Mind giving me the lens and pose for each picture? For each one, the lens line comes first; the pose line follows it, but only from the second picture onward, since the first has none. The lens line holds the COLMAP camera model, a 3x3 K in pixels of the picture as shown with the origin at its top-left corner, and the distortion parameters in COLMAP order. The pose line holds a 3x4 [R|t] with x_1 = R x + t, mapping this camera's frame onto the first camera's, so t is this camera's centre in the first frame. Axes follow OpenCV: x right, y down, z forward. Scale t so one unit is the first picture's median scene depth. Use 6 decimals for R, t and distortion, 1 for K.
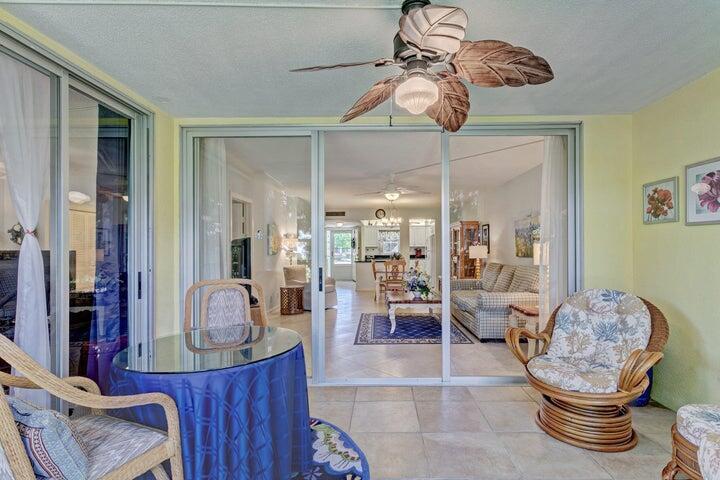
lens RADIAL K [[336.8, 0, 362.4], [0, 336.8, 246.8], [0, 0, 1]] dist [0.002927, 0.000536]
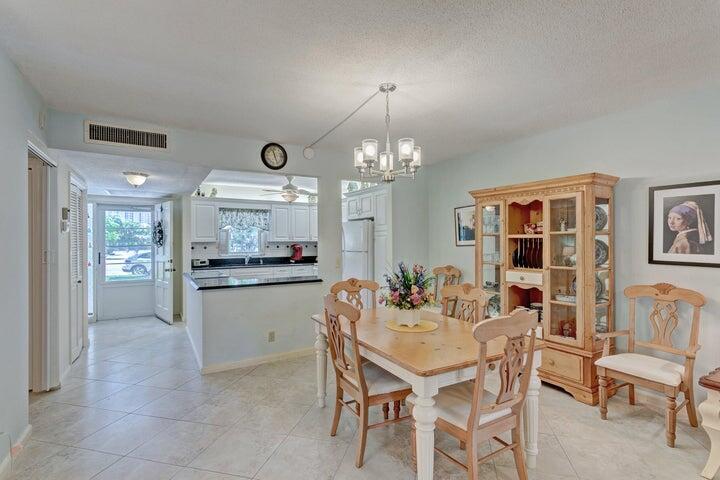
lens RADIAL K [[346.7, 0, 352.2], [0, 346.7, 240.0], [0, 0, 1]] dist [0.001007, 0.000314]
pose [[0.840657, 0.001492, 0.541565, -0.074877], [-0.003231, 0.999992, 0.002260, -0.005300], [-0.541558, -0.003650, 0.840656, 0.583521]]
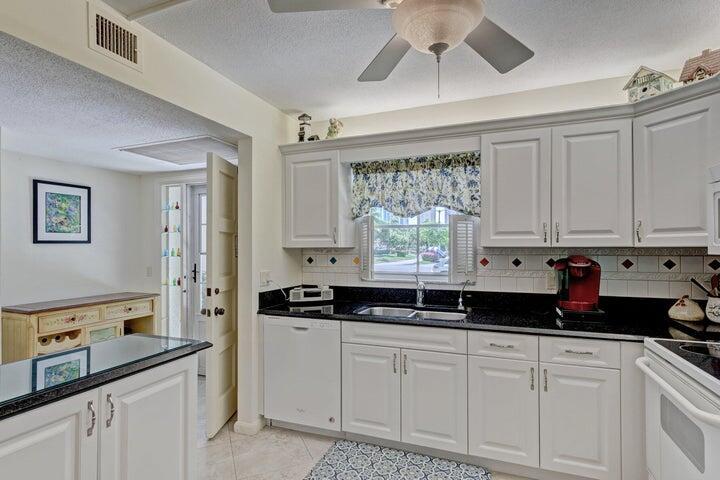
lens RADIAL K [[336.8, 0, 362.4], [0, 336.8, 246.8], [0, 0, 1]] dist [0.002927, 0.000536]
pose [[0.956015, 0.001336, -0.293314, 0.141383], [-0.002394, 0.999992, -0.003249, 0.000860], [0.293307, 0.003808, 0.956011, 0.993739]]
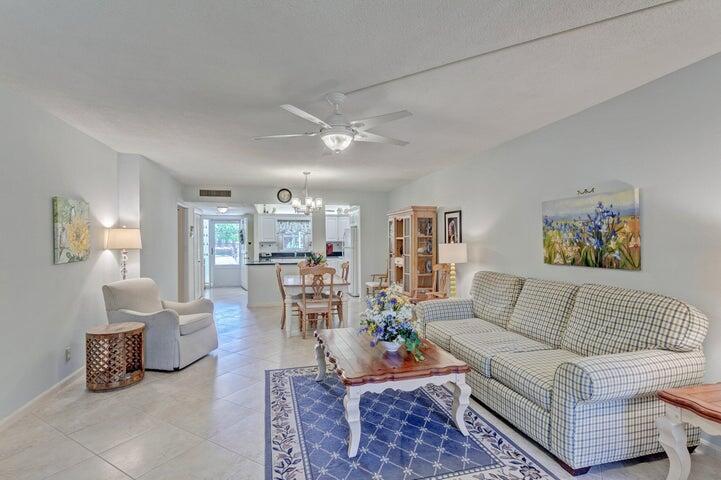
lens RADIAL K [[347.2, 0, 352.6], [0, 347.2, 240.0], [0, 0, 1]] dist [0.001007, 0.000314]
pose [[0.958514, 0.000127, 0.285045, -0.014809], [-0.000228, 1.000000, 0.000321, -0.005069], [-0.285045, -0.000372, 0.958514, 0.245766]]
